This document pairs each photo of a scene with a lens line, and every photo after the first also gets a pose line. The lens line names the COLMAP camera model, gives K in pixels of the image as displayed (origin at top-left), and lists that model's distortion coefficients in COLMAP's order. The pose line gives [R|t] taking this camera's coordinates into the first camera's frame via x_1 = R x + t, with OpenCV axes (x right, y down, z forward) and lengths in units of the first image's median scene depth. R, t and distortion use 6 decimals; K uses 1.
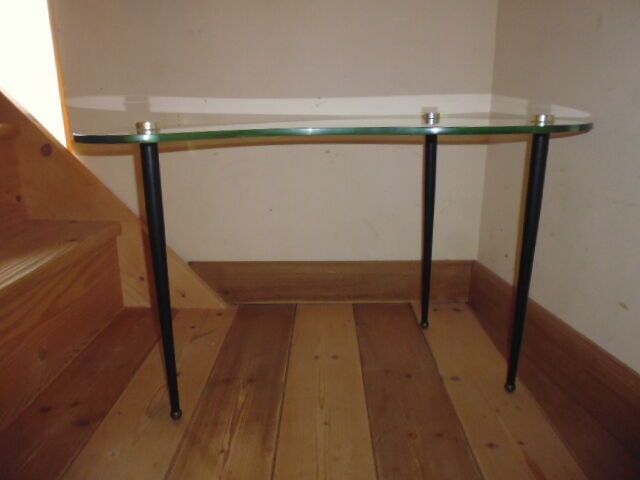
lens RADIAL K [[466.9, 0, 320.0], [0, 466.9, 240.0], [0, 0, 1]] dist [-0.047851, 0.000718]
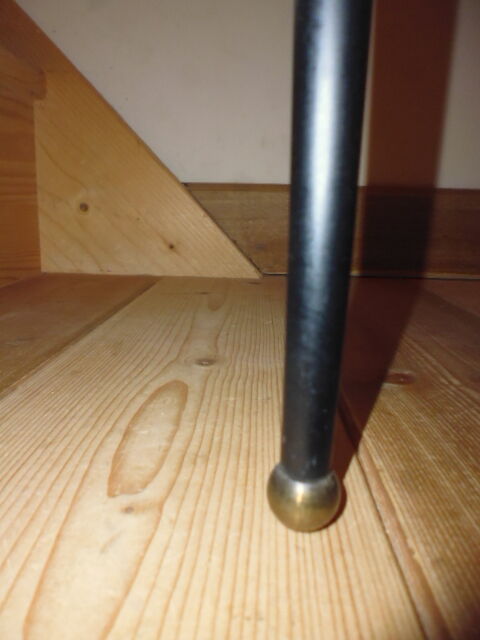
lens RADIAL K [[466.9, 0, 240.0], [0, 466.9, 320.0], [0, 0, 1]] dist [-0.047851, 0.000718]
pose [[0.999583, 0.018216, -0.022390, -0.237206], [-0.019214, 0.998792, -0.045220, 0.233711], [0.021540, 0.045631, 0.998726, 0.600849]]
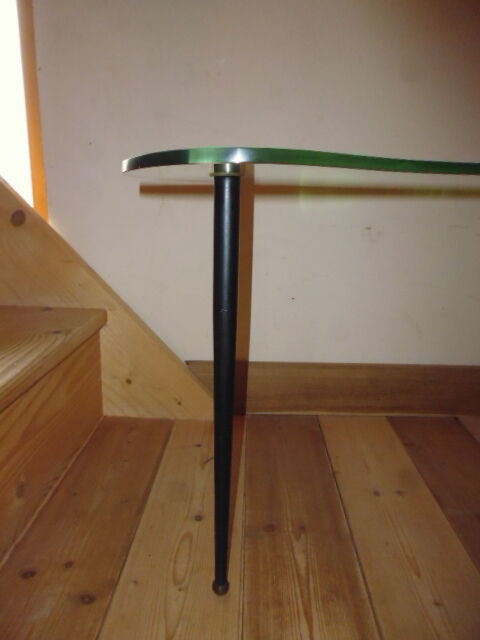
lens RADIAL K [[466.9, 0, 240.0], [0, 466.9, 320.0], [0, 0, 1]] dist [-0.047851, 0.000718]
pose [[0.999774, 0.017587, -0.011911, -0.201825], [-0.017939, 0.999386, -0.030089, -0.002181], [0.011374, 0.030296, 0.999476, 0.214160]]
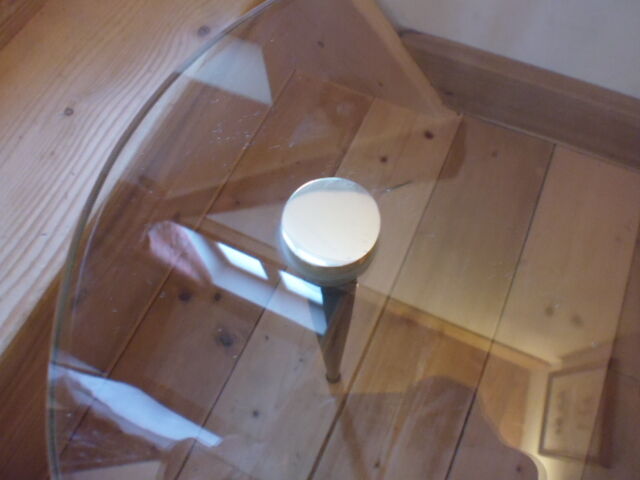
lens RADIAL K [[466.9, 0, 320.0], [0, 466.9, 240.0], [0, 0, 1]] dist [-0.047851, 0.000718]
pose [[0.912502, 0.369408, -0.175724, -0.201053], [-0.090043, 0.600409, 0.794607, -0.266874], [0.399040, -0.709258, 0.581137, 0.504976]]
